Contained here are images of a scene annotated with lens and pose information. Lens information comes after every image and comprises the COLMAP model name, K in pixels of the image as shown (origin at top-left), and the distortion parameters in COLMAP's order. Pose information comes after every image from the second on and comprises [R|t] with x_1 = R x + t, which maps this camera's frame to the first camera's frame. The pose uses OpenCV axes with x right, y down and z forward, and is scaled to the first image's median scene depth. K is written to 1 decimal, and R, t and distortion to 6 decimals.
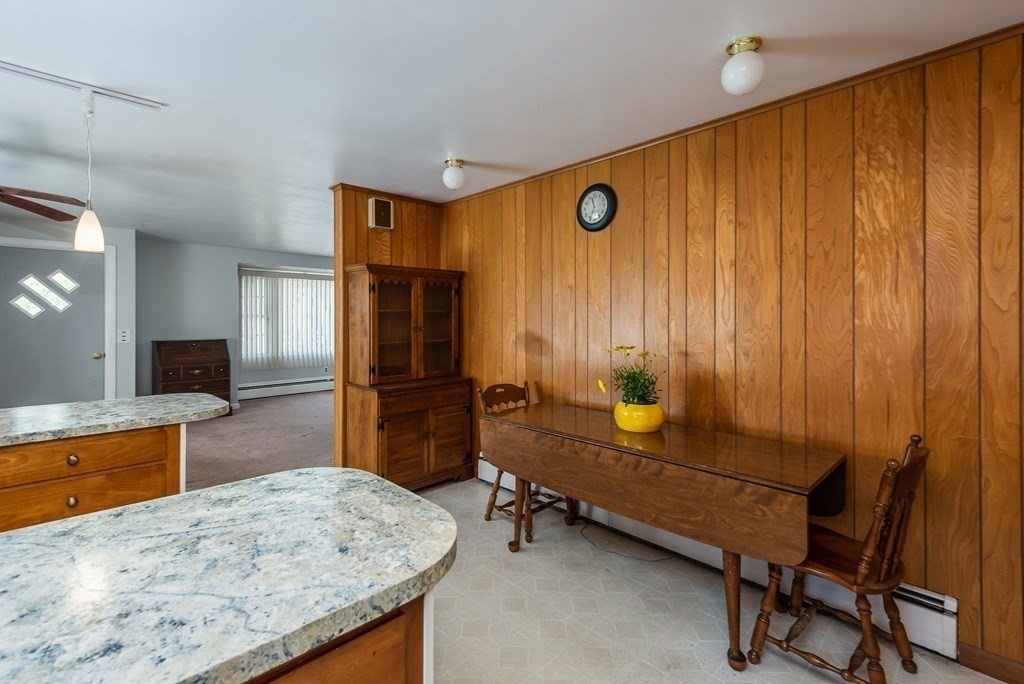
lens RADIAL K [[466.1, 0, 511.2], [0, 466.1, 317.7], [0, 0, 1]] dist [0.000174, -0.000016]
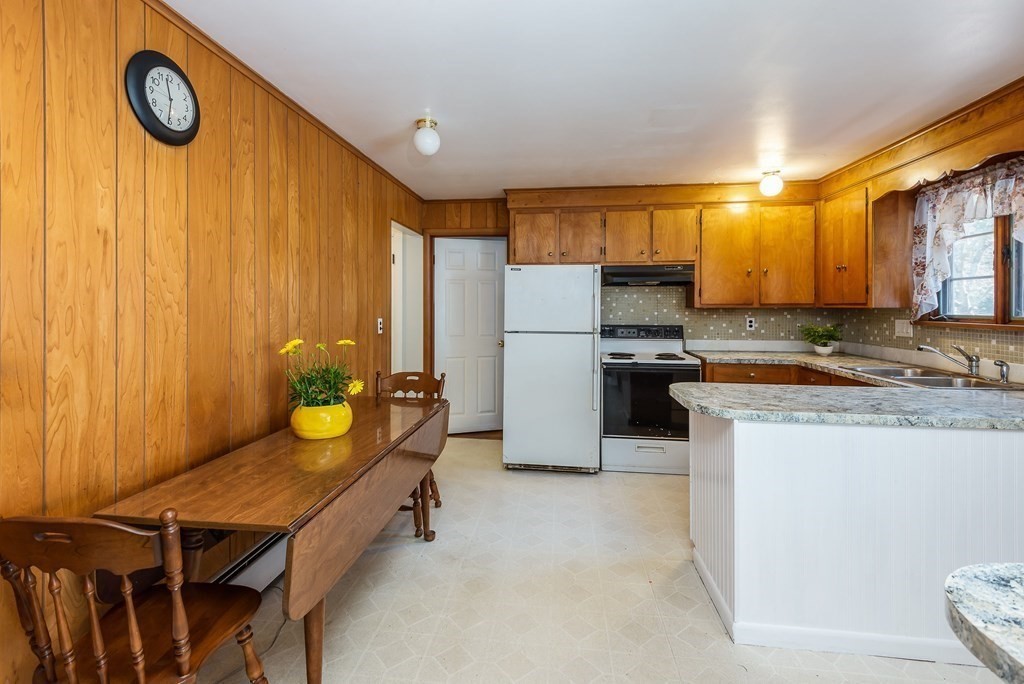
lens RADIAL K [[475.9, 0, 506.8], [0, 475.9, 304.2], [0, 0, 1]] dist [0.040364, -0.020708]
pose [[-0.635477, 0.004104, 0.772109, -0.457912], [-0.002333, 0.999971, -0.007235, 0.003895], [-0.772116, -0.006399, -0.635449, 0.958437]]
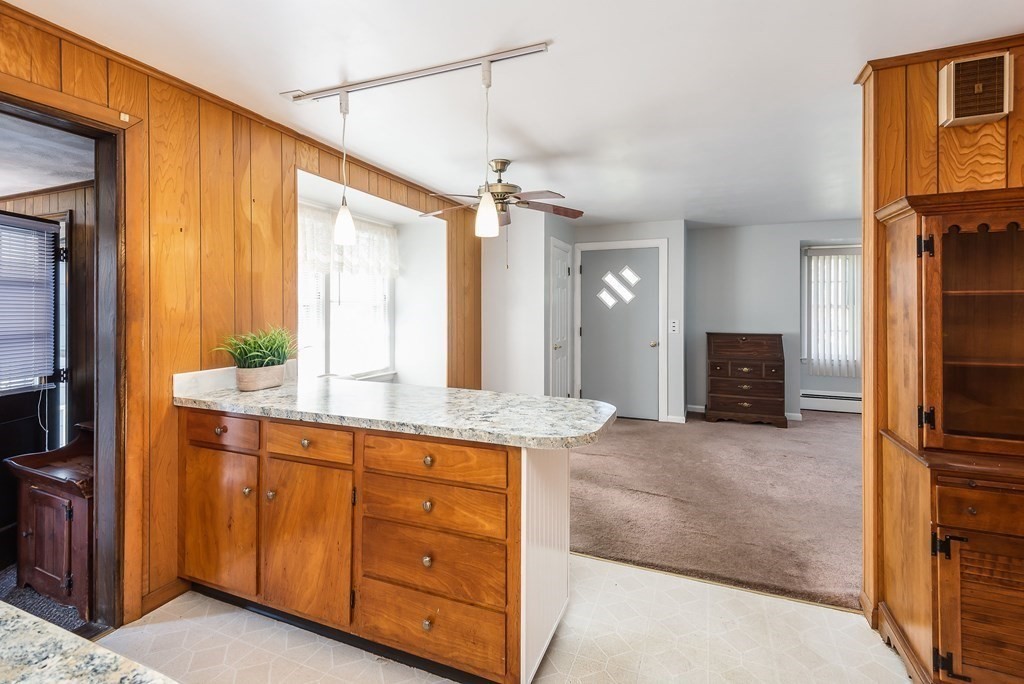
lens RADIAL K [[478.7, 0, 498.1], [0, 478.7, 307.8], [0, 0, 1]] dist [0.003548, 0.000498]
pose [[0.366475, -0.001065, -0.930427, 0.000062], [-0.000431, 0.999999, -0.001315, 0.000838], [0.930428, 0.000883, 0.366474, 0.409598]]
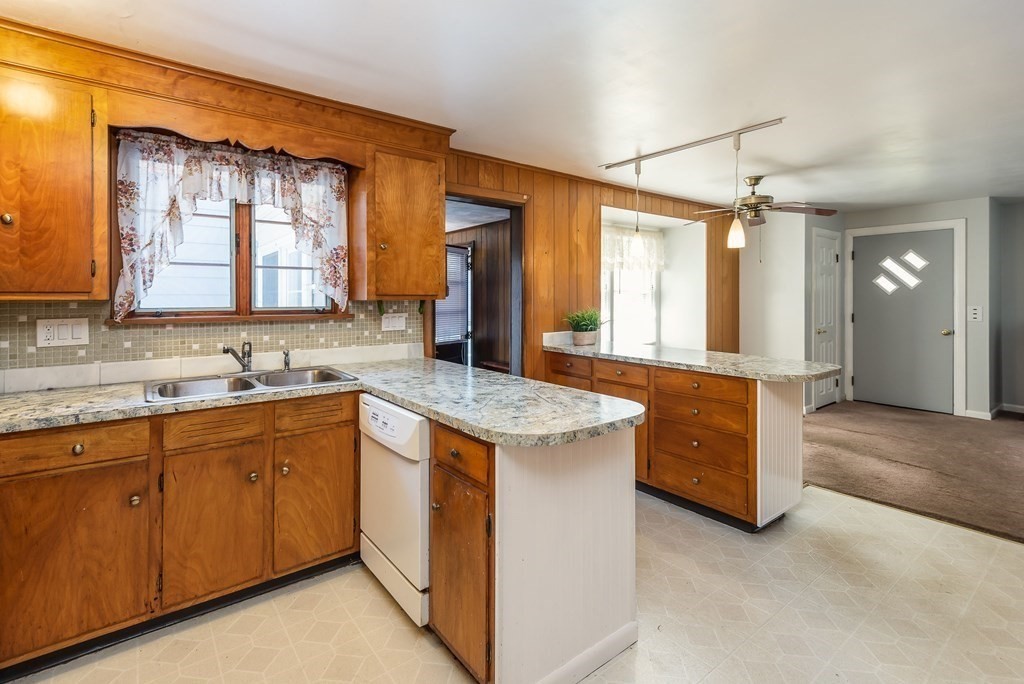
lens RADIAL K [[475.9, 0, 506.8], [0, 475.9, 304.2], [0, 0, 1]] dist [0.040364, -0.020708]
pose [[-0.123492, 0.016836, -0.992203, 0.389980], [0.005061, 0.999854, 0.016336, 0.000302], [0.992333, -0.003004, -0.123560, 0.298182]]
